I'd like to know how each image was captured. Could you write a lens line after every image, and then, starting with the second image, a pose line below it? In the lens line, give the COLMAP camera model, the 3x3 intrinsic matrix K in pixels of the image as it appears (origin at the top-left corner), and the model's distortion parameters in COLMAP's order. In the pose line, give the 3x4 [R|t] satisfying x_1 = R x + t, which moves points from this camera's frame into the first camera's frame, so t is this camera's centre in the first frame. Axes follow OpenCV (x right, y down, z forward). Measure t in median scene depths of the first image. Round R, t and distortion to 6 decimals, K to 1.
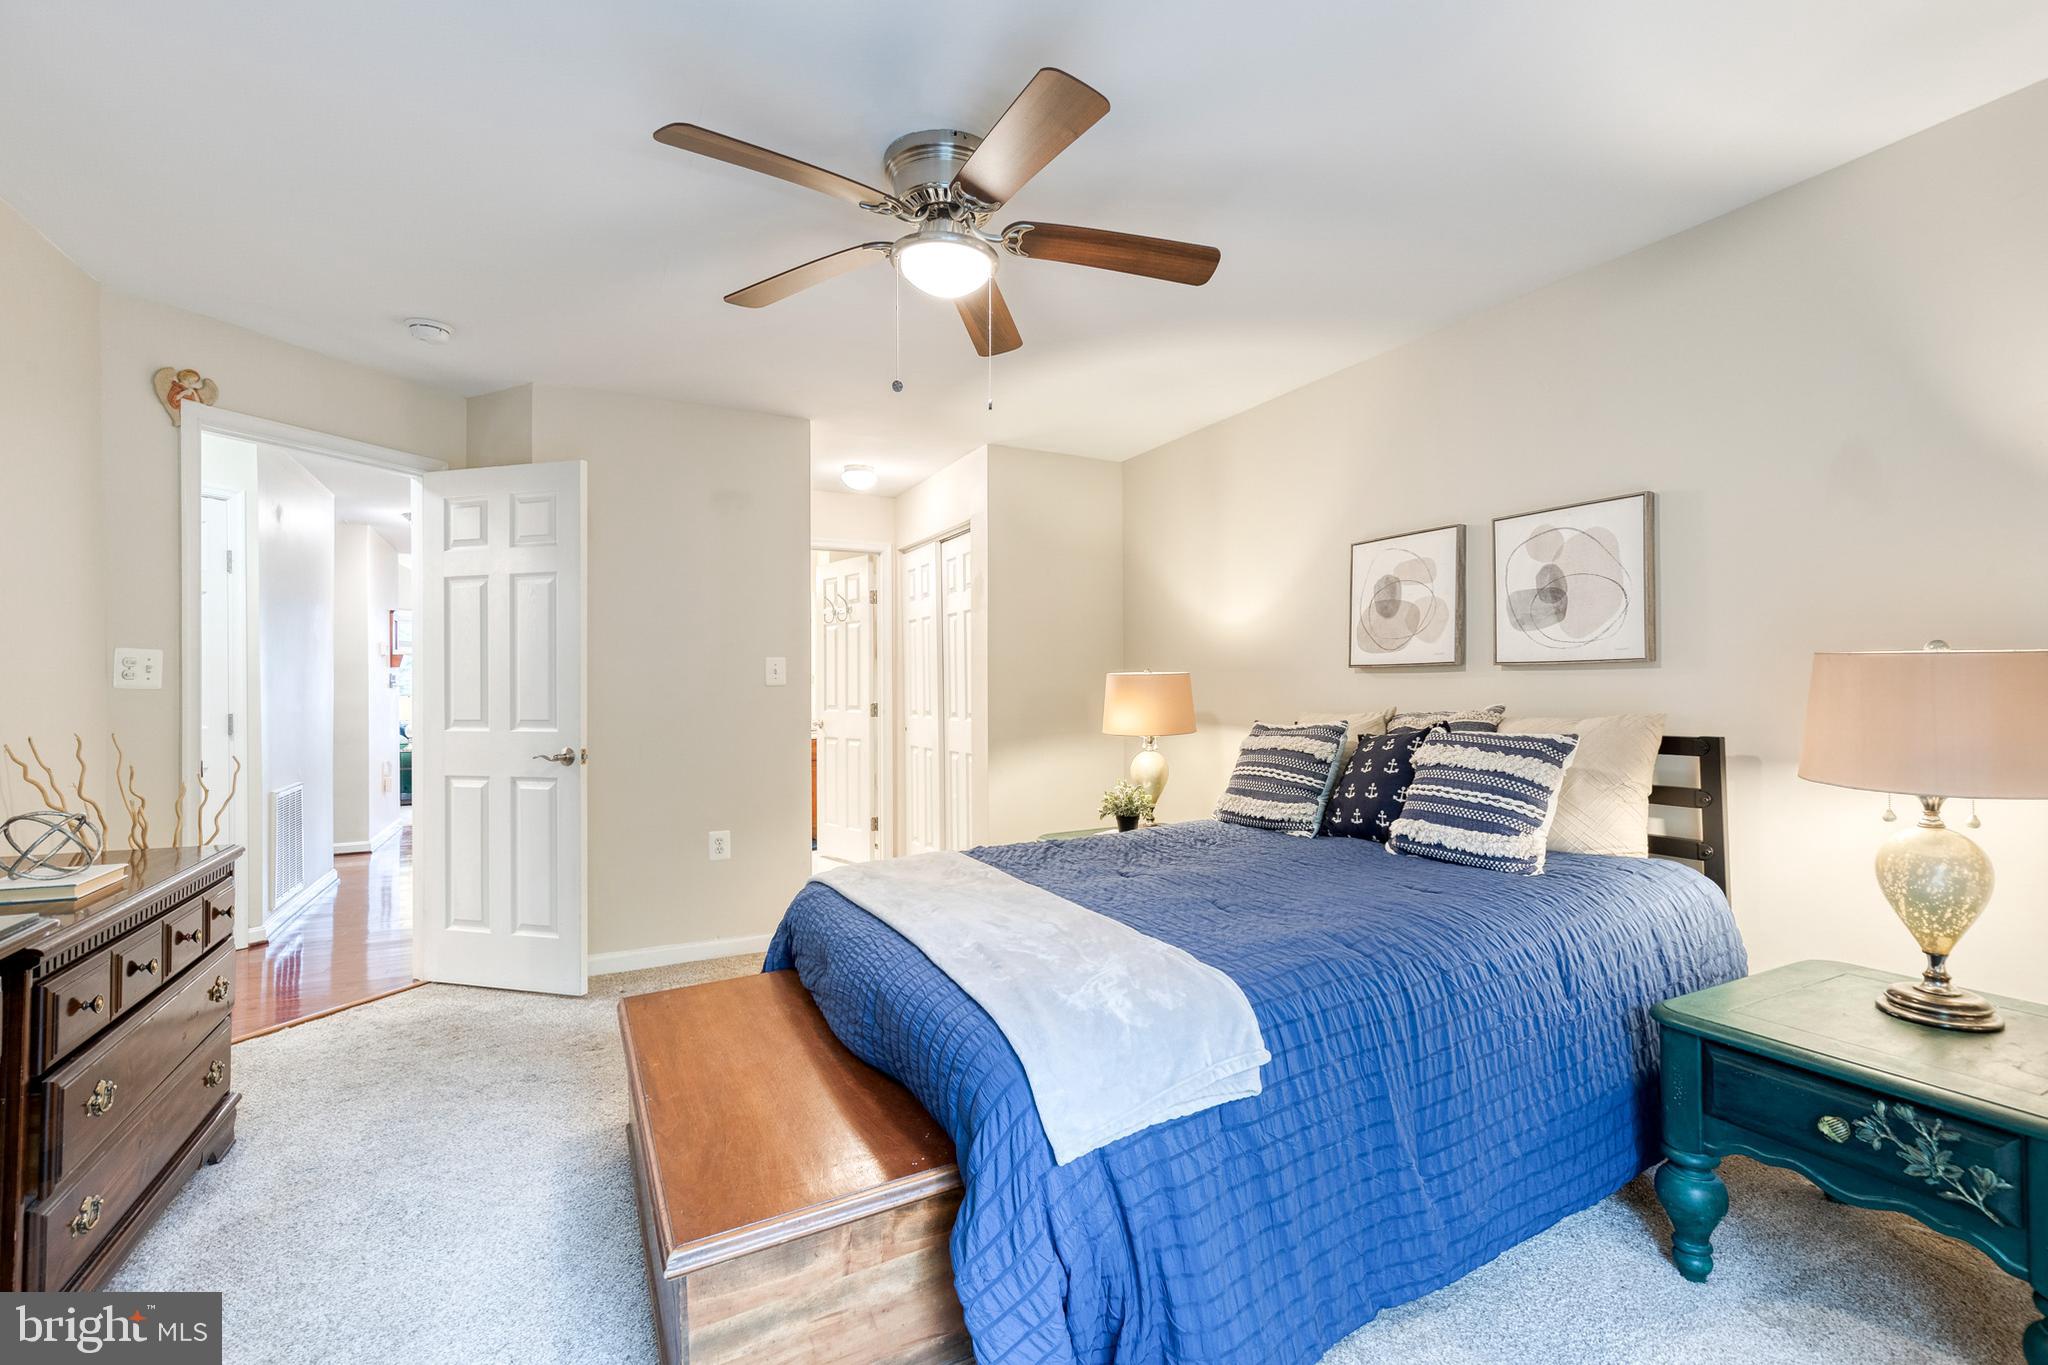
lens RADIAL K [[914.0, 0, 1037.7], [0, 914.0, 683.6], [0, 0, 1]] dist [0.002097, 0.000040]
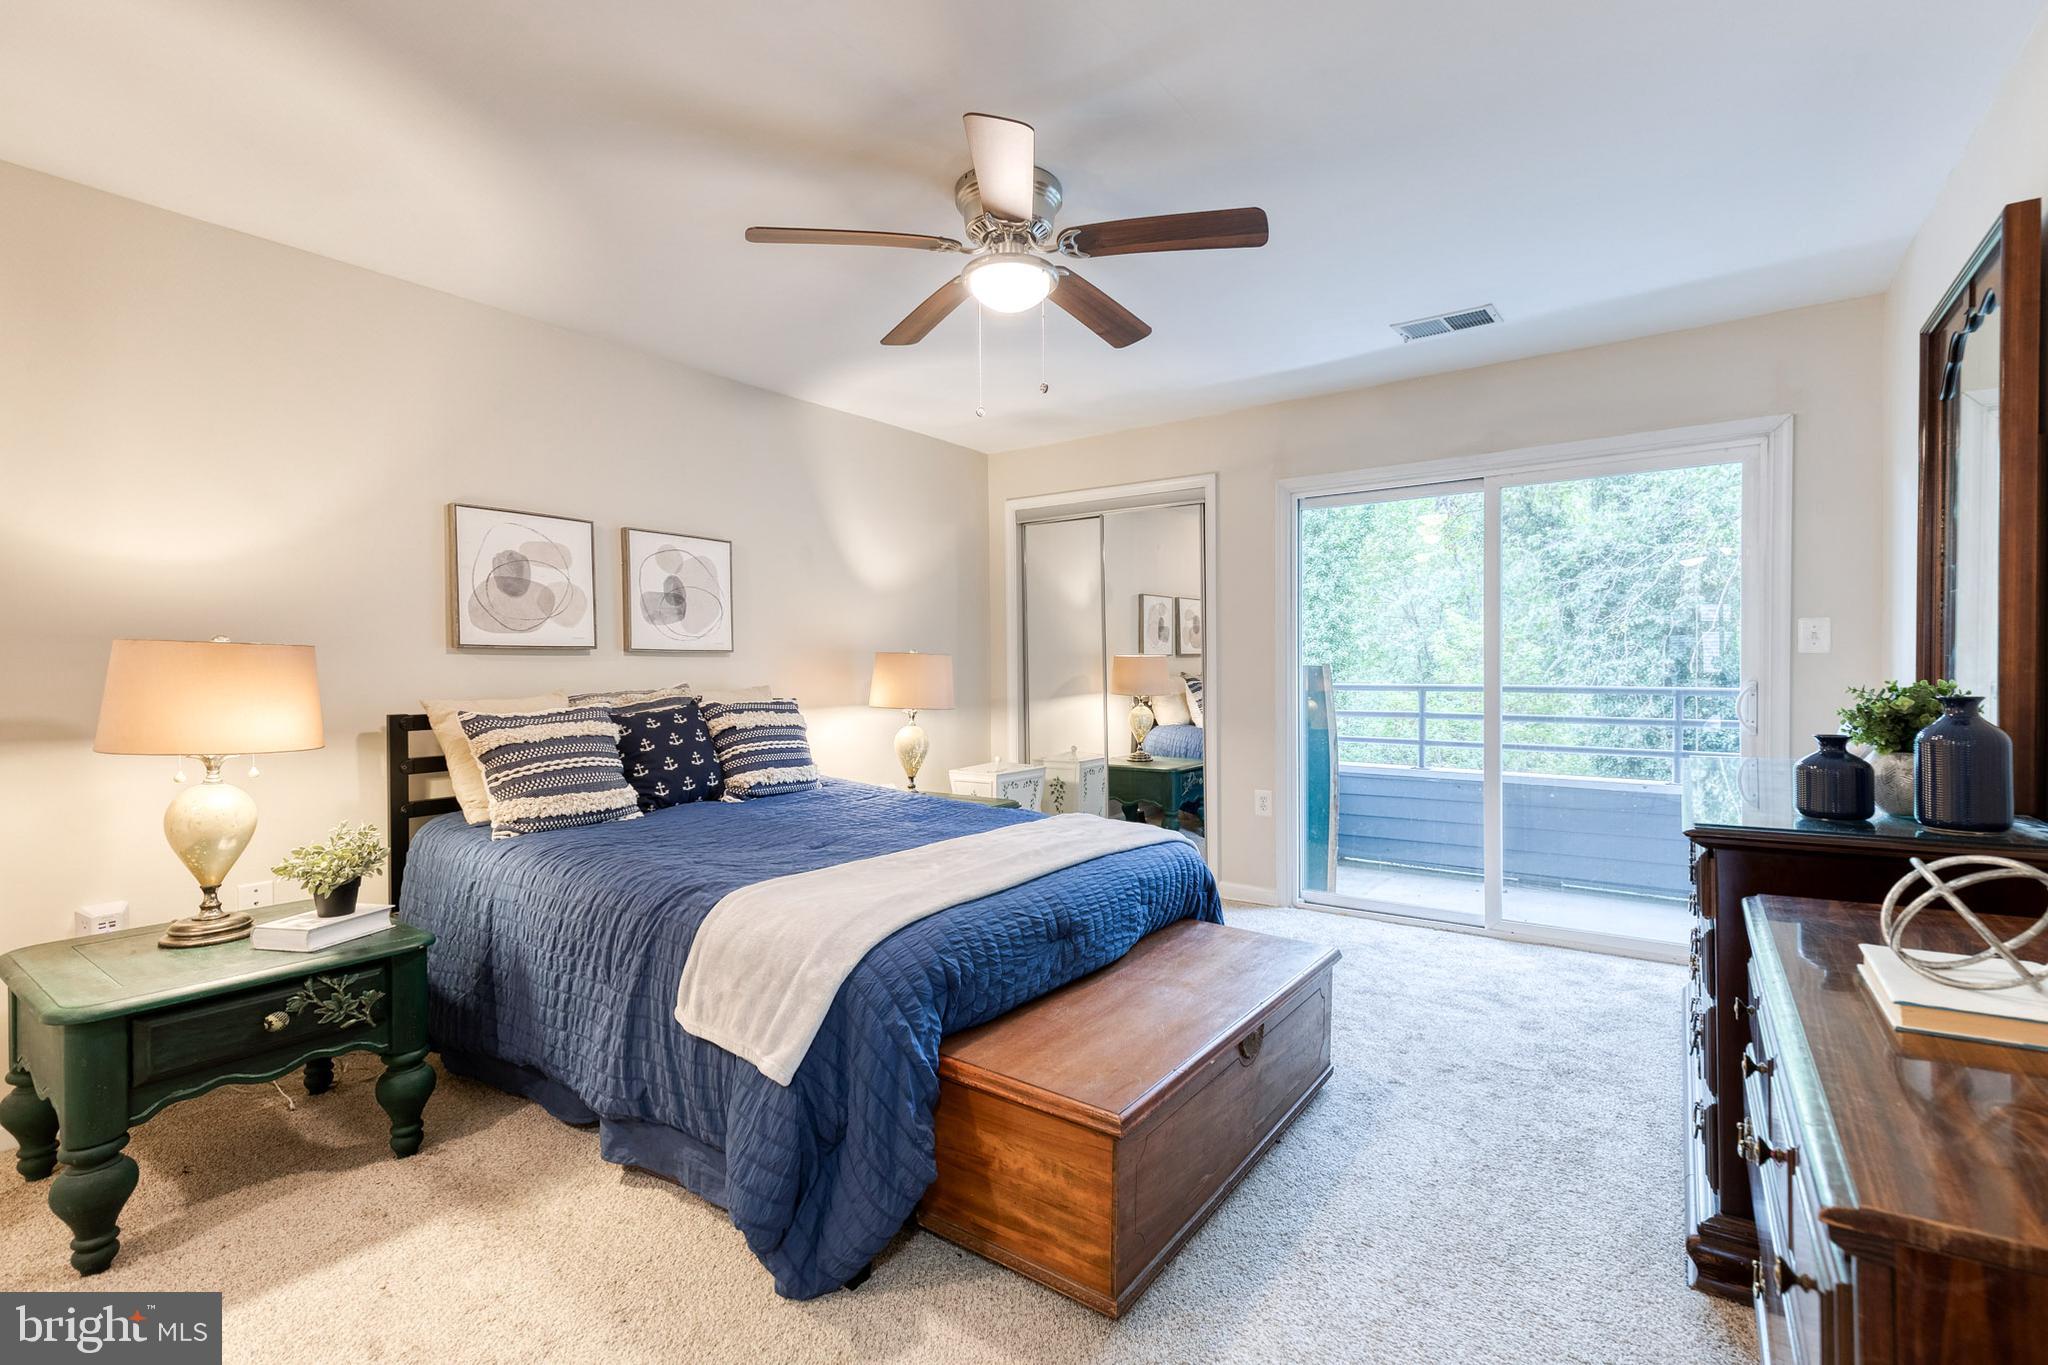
lens RADIAL K [[914.0, 0, 1037.7], [0, 914.0, 683.6], [0, 0, 1]] dist [0.002097, 0.000040]
pose [[-0.456780, -0.008034, 0.889543, -0.813609], [0.002433, 0.999944, 0.010281, 0.011700], [-0.889576, 0.006860, -0.456735, 1.090949]]
